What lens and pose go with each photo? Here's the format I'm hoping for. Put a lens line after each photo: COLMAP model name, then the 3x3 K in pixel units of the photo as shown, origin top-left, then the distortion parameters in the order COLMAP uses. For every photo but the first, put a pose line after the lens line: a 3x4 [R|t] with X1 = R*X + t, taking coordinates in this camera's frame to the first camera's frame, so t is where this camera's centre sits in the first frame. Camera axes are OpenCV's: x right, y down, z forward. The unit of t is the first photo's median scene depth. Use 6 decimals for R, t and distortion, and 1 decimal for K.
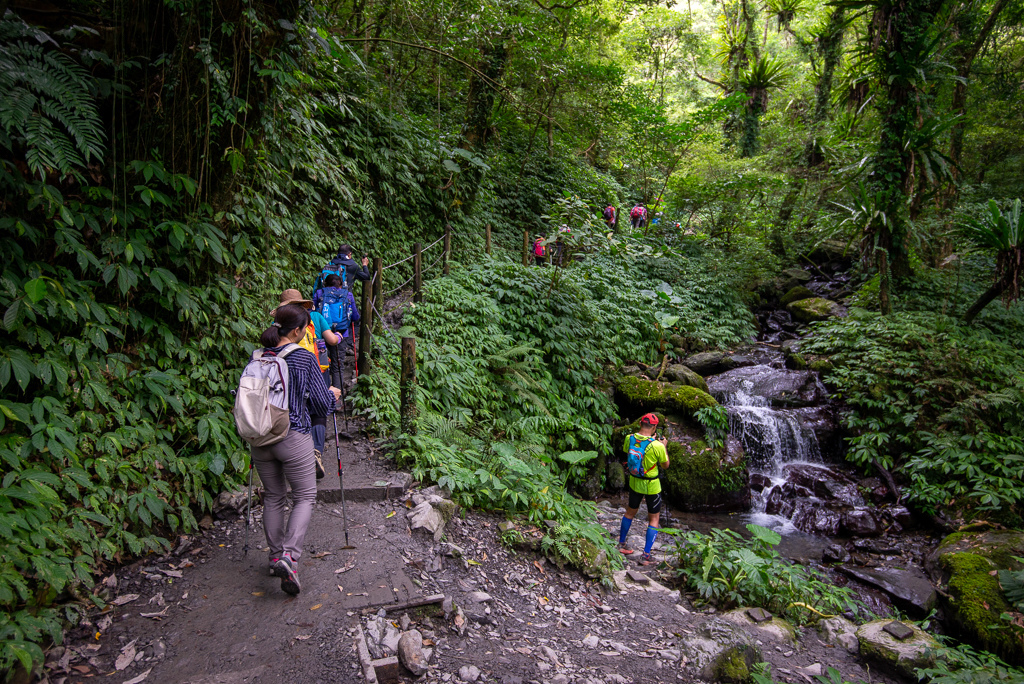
lens RADIAL K [[619.2, 0, 512.0], [0, 619.2, 342.0], [0, 0, 1]] dist [0.000583, 0.000036]
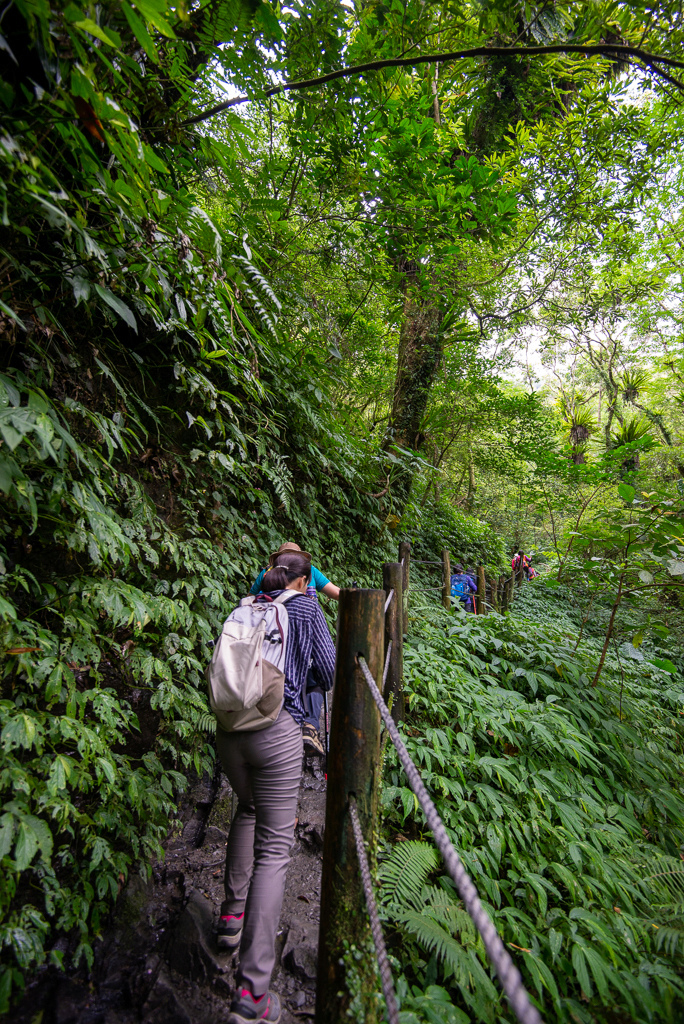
lens RADIAL K [[504.6, 0, 342.0], [0, 504.6, 512.0], [0, 0, 1]] dist [-0.039243, 0.000099]
pose [[0.999248, 0.029703, -0.024922, -0.138871], [-0.035957, 0.950393, -0.308967, -0.068958], [0.014508, 0.309631, 0.950746, 0.522082]]
